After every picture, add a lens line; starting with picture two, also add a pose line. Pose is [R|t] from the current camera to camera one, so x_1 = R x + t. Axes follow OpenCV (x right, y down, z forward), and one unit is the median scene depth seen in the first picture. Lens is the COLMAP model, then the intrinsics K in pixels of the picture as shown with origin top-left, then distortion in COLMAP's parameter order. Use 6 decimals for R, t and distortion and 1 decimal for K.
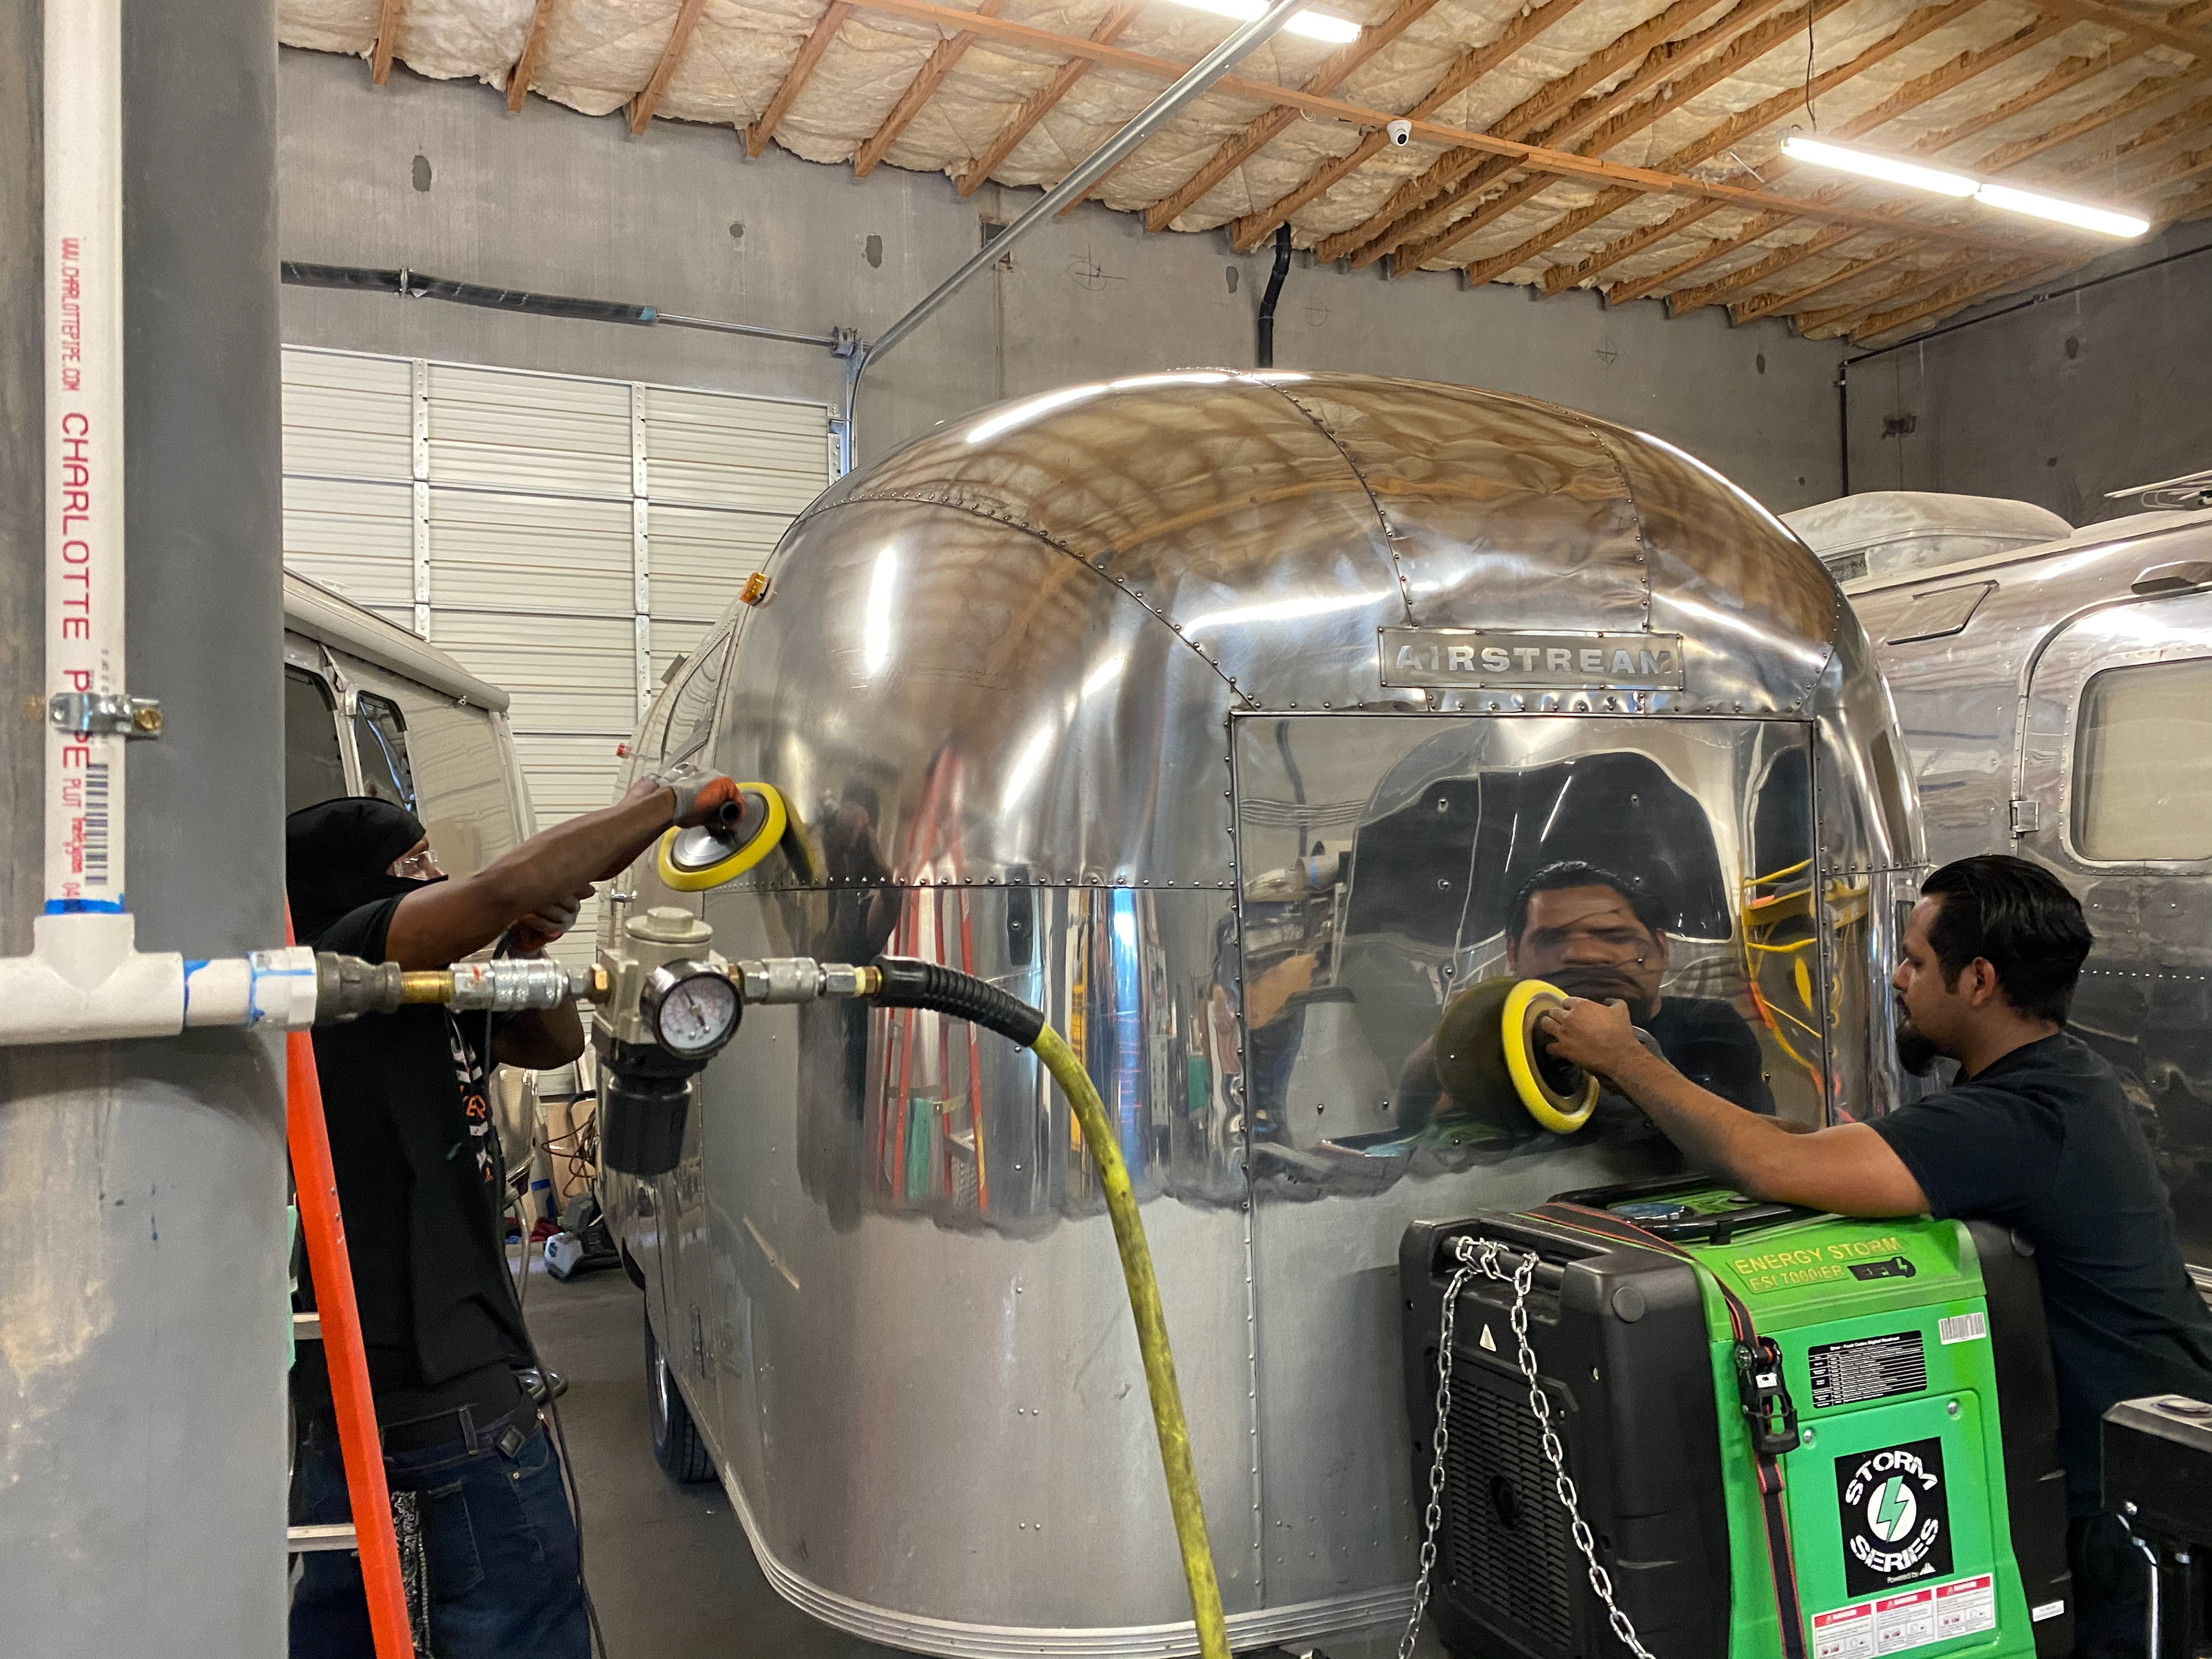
lens RADIAL K [[1697.7, 0, 1101.0], [0, 1697.7, 841.7], [0, 0, 1]] dist [0.027783, -0.026654]
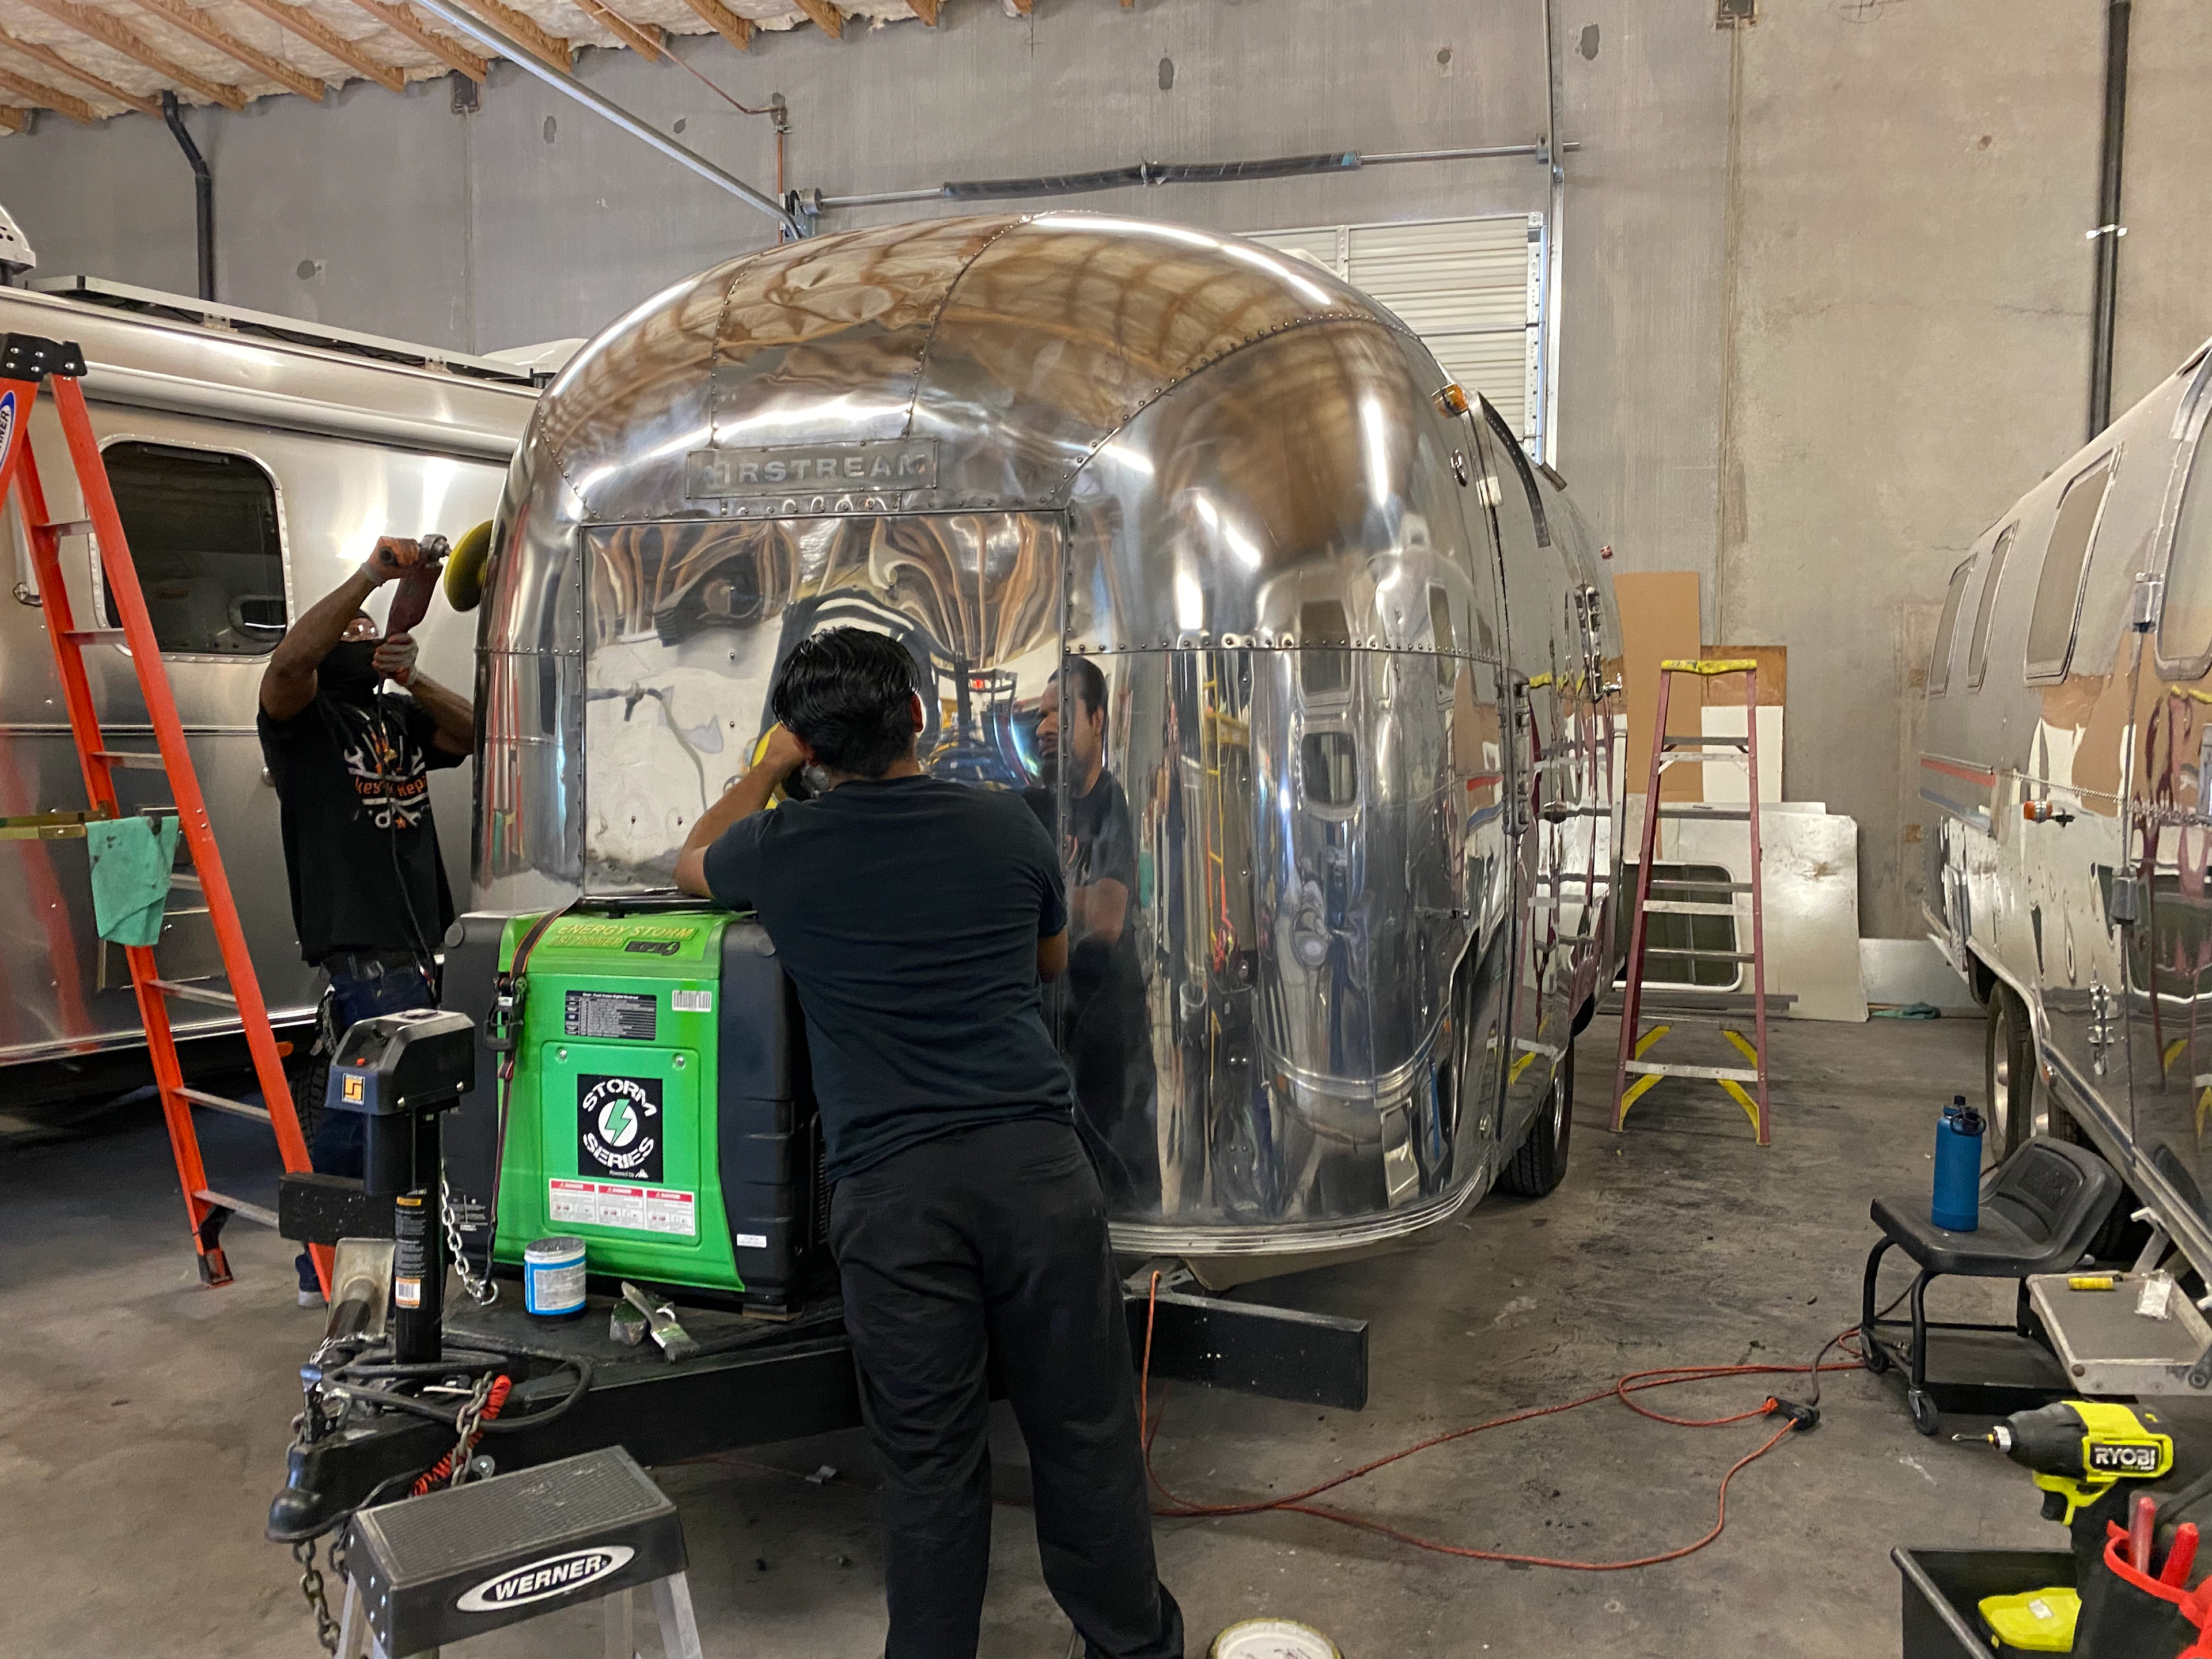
lens RADIAL K [[1697.7, 0, 1103.0], [0, 1697.7, 820.0], [0, 0, 1]] dist [0.027783, -0.026654]
pose [[0.754227, 0.068010, -0.653083, 1.553517], [-0.009242, 0.995622, 0.093008, 0.034050], [0.656549, -0.064113, 0.751553, 0.272079]]
